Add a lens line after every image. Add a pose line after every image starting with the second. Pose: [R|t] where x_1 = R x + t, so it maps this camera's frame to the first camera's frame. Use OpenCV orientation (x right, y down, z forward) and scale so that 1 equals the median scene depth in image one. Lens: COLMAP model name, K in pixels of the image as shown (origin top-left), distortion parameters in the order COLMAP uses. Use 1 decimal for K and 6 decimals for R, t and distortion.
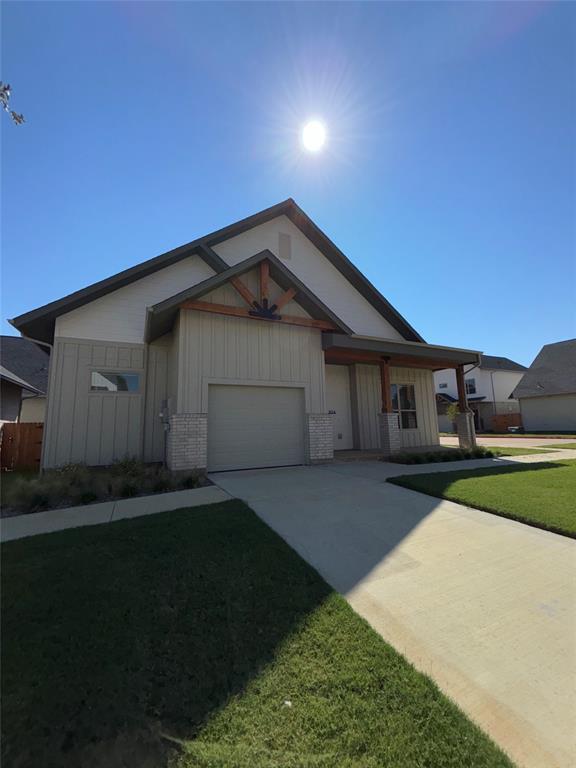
lens RADIAL K [[308.1, 0, 288.4], [0, 308.1, 385.5], [0, 0, 1]] dist [-0.000503, 0.000188]
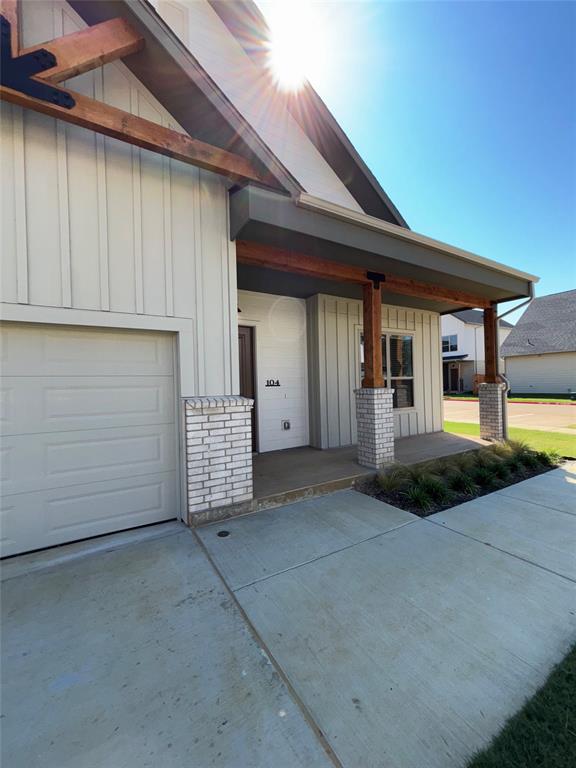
lens RADIAL K [[308.1, 0, 288.4], [0, 308.1, 385.5], [0, 0, 1]] dist [-0.000503, 0.000188]
pose [[0.996138, 0.000421, 0.087803, 0.136844], [-0.012953, 0.989753, 0.142200, 0.014076], [-0.086843, -0.142789, 0.985936, 0.510302]]
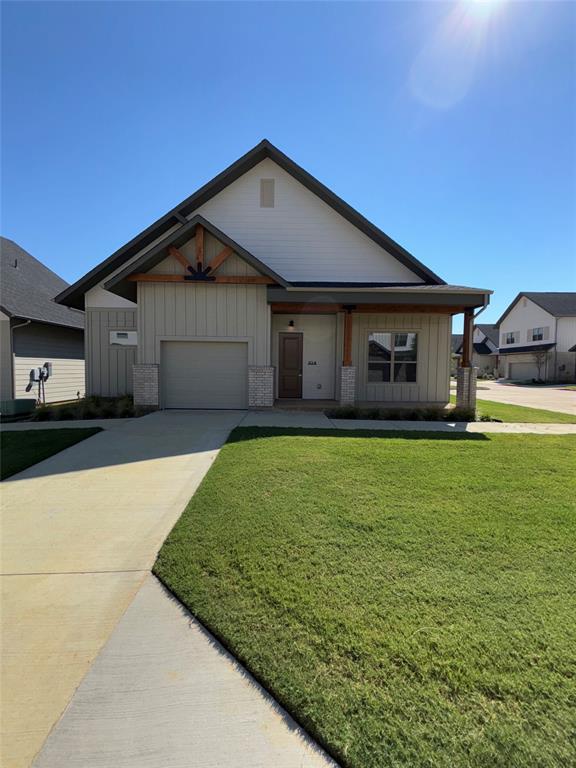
lens RADIAL K [[303.1, 0, 284.7], [0, 303.1, 386.6], [0, 0, 1]] dist [-0.001011, -0.000041]
pose [[0.908025, 0.057943, -0.414889, 0.544926], [0.023348, 0.981849, 0.188224, -0.031626], [0.418265, -0.180599, 0.890190, 0.055814]]
